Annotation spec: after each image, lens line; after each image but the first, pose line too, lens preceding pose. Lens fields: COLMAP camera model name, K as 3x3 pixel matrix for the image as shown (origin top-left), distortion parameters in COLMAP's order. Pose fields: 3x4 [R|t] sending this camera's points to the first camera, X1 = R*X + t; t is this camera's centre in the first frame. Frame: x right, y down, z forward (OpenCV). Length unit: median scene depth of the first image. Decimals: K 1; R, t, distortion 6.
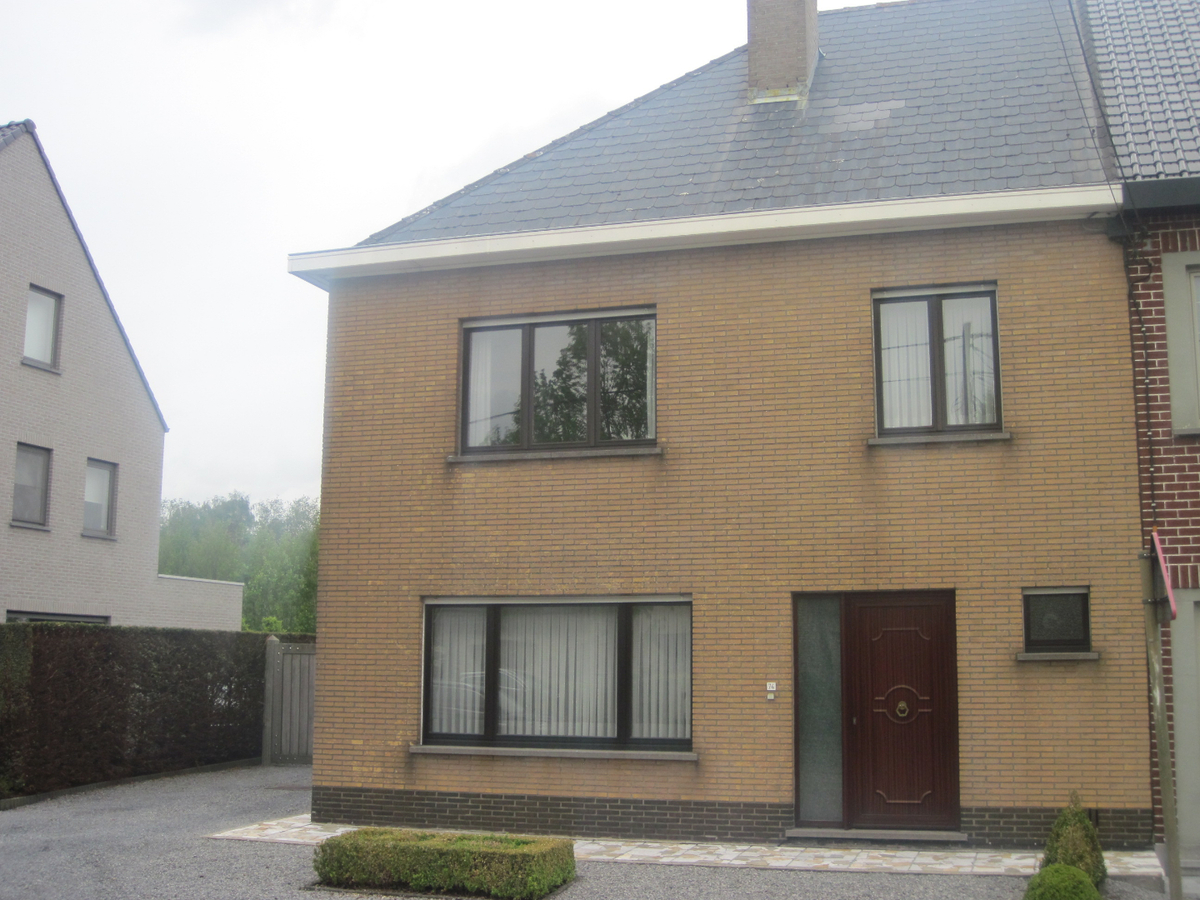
lens RADIAL K [[1359.8, 0, 600.0], [0, 1359.8, 450.0], [0, 0, 1]] dist [-0.154942, 0.043543]
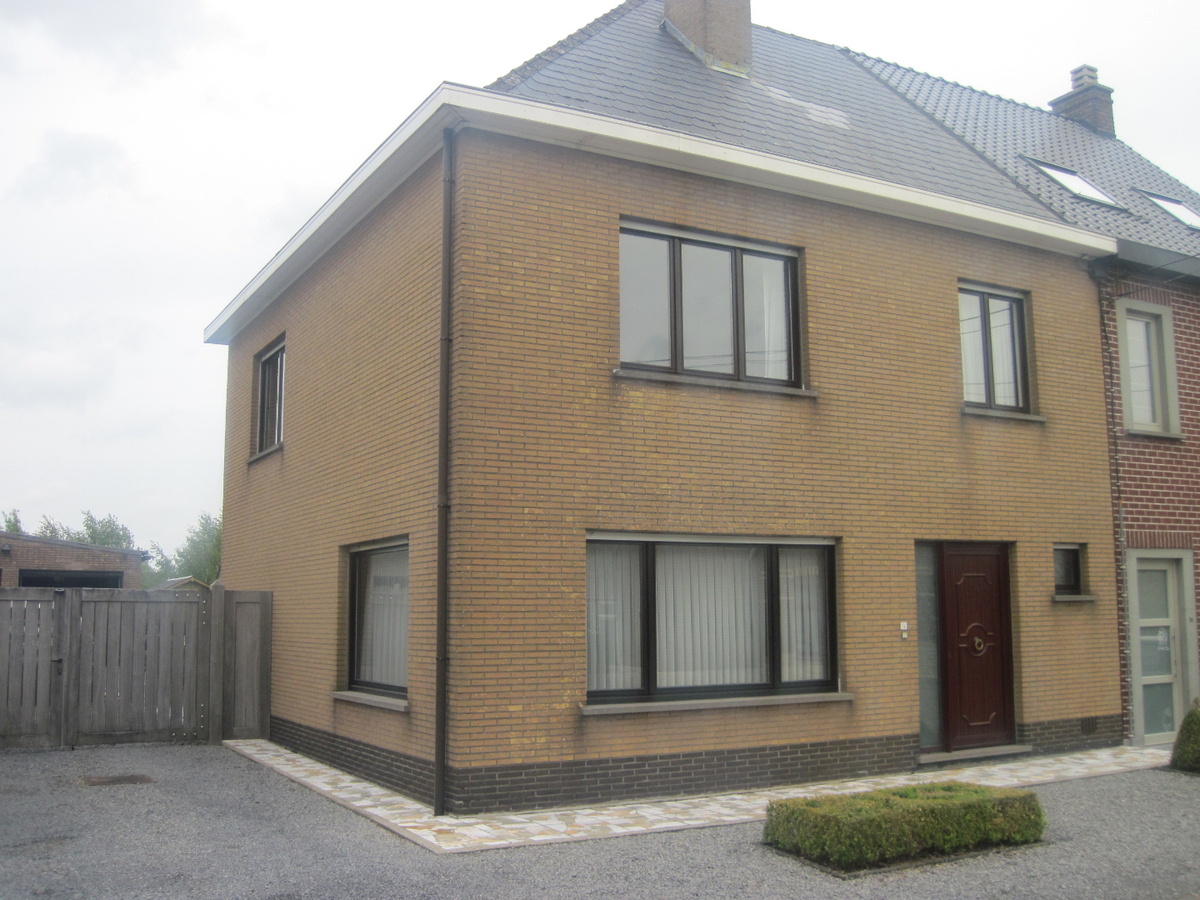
lens RADIAL K [[1230.3, 0, 600.0], [0, 1230.3, 450.0], [0, 0, 1]] dist [-0.191511, 0.166588]
pose [[0.691305, 0.090719, 0.716845, -0.694262], [-0.098897, 0.994630, -0.030500, 0.083027], [-0.715763, -0.049809, 0.696565, 0.473472]]
